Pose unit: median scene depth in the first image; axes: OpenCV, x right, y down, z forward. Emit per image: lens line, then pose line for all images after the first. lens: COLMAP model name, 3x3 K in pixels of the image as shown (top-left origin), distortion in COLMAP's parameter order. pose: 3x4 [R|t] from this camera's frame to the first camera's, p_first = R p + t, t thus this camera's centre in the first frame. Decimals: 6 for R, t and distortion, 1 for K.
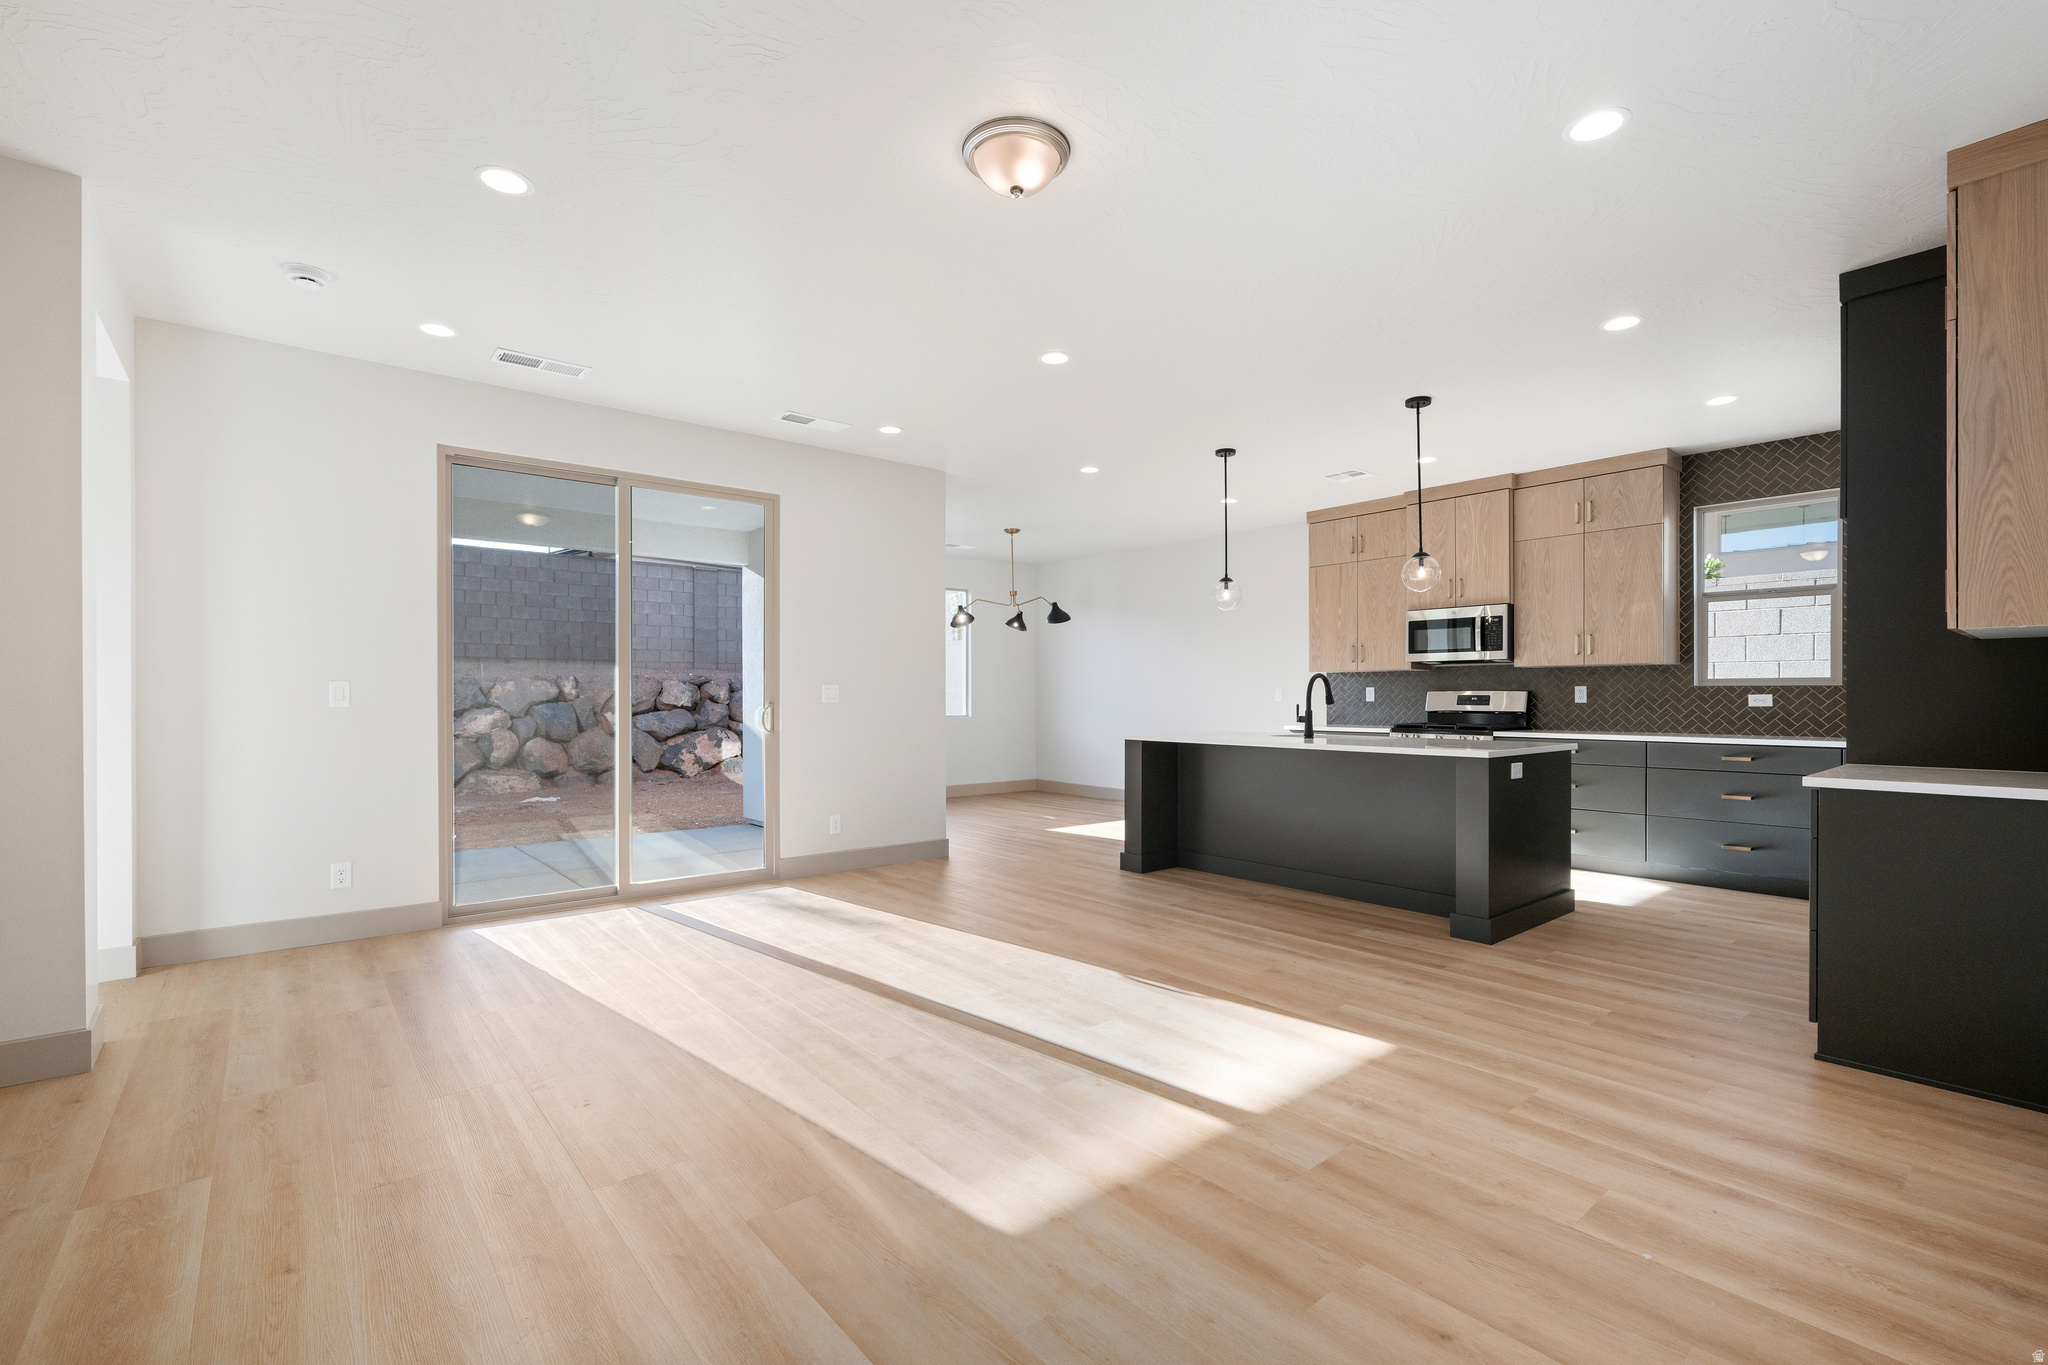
lens RADIAL K [[898.9, 0, 1024.9], [0, 898.9, 697.8], [0, 0, 1]] dist [-0.000563, -0.000921]
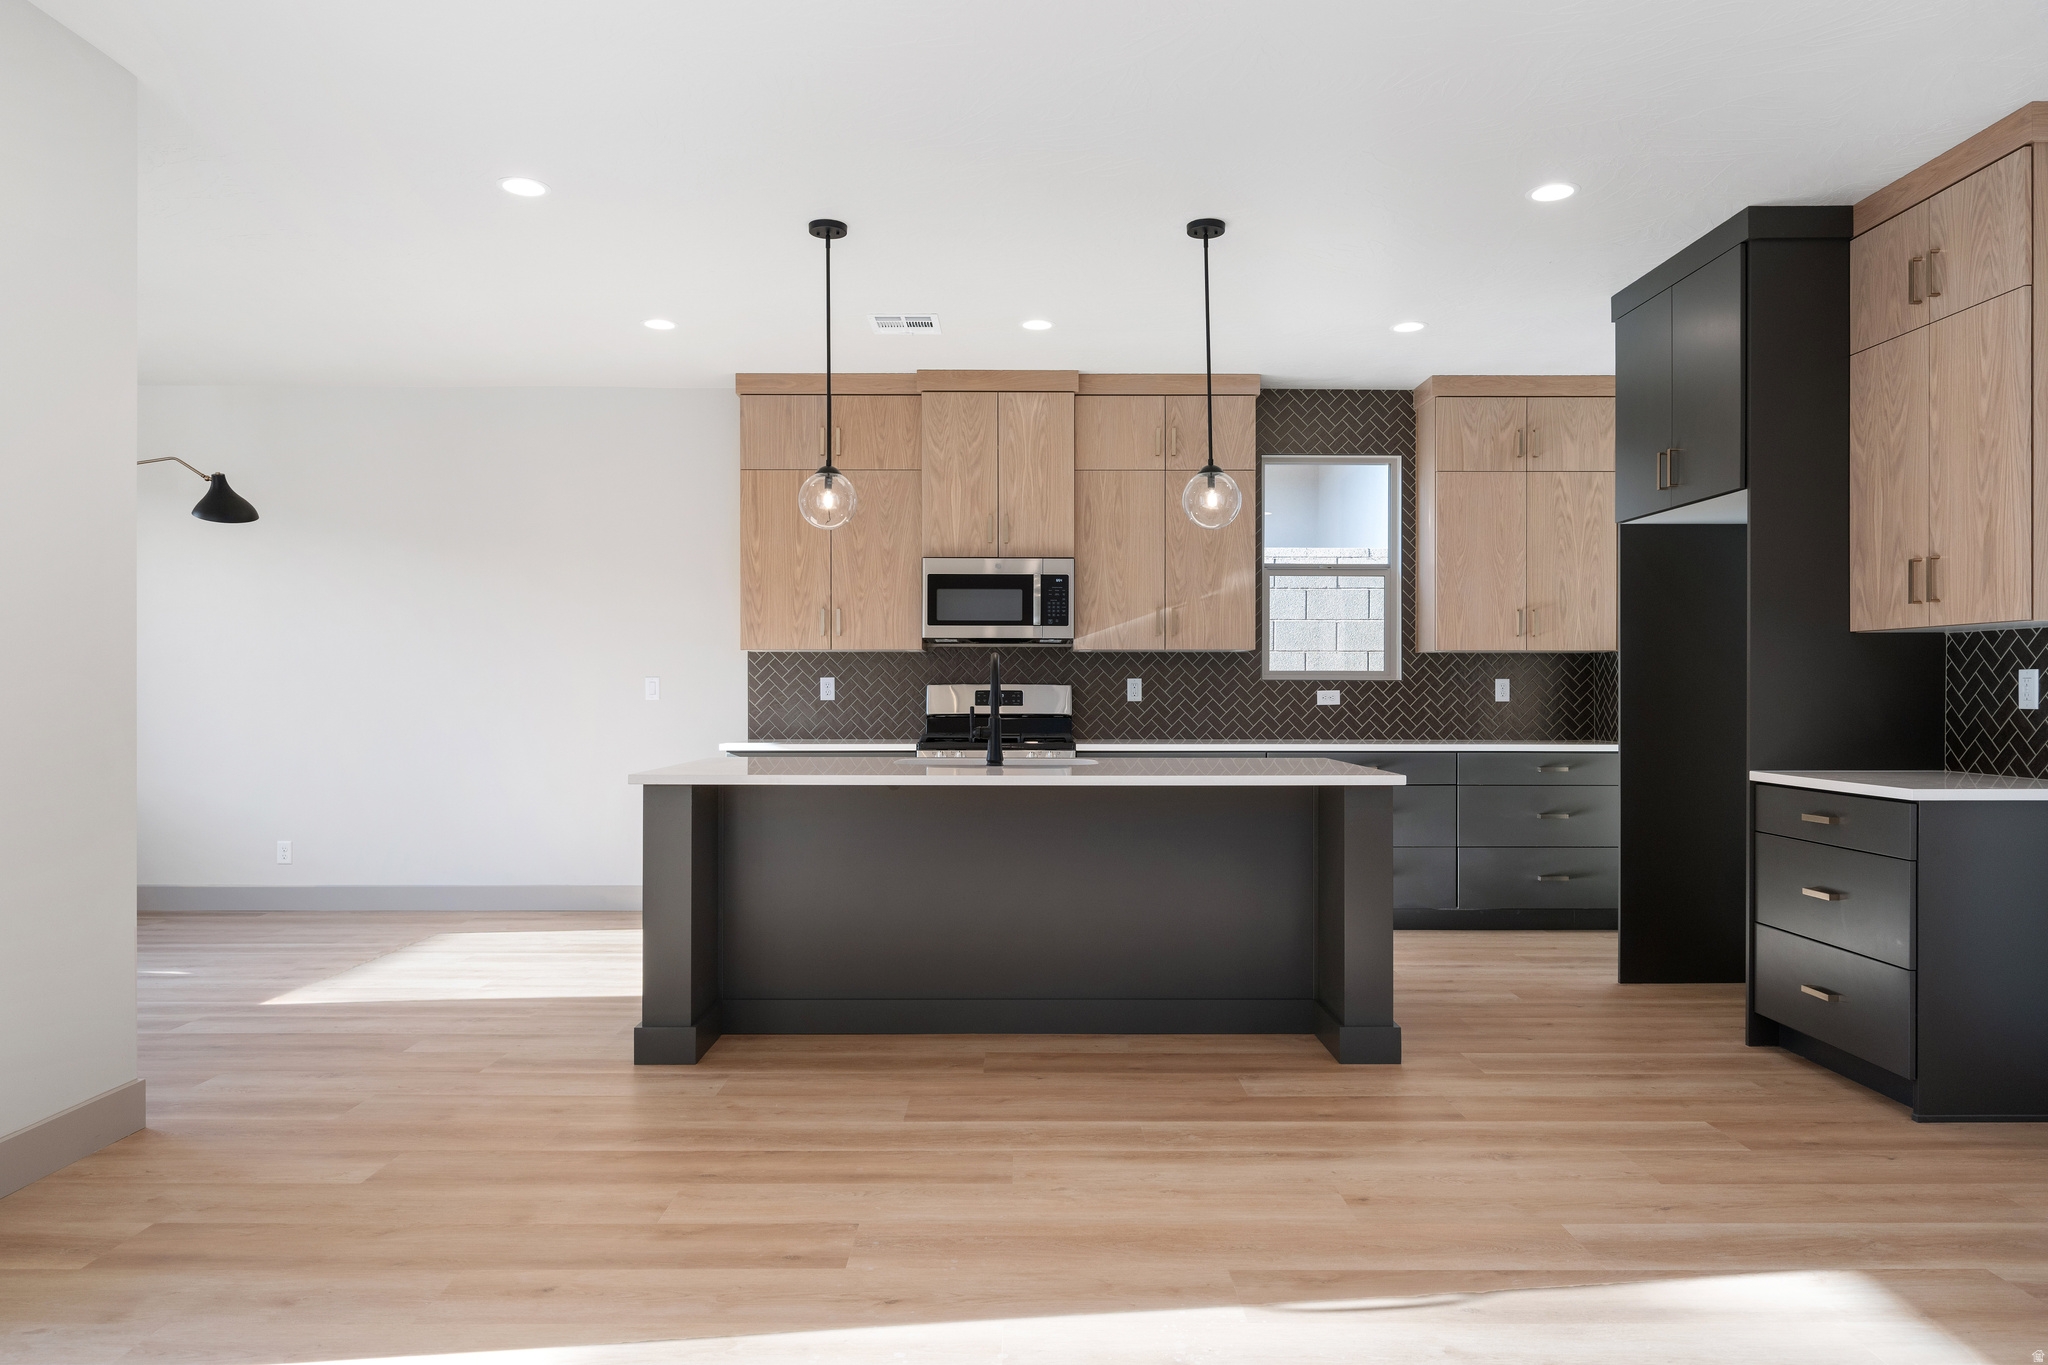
lens RADIAL K [[1326.0, 0, 1024.6], [0, 1326.0, 693.8], [0, 0, 1]] dist [-0.003499, -0.001647]
pose [[0.637064, -0.000428, 0.770811, -0.292910], [-0.000008, 1.000000, 0.000562, -0.001149], [-0.770811, -0.000365, 0.637064, 0.405460]]
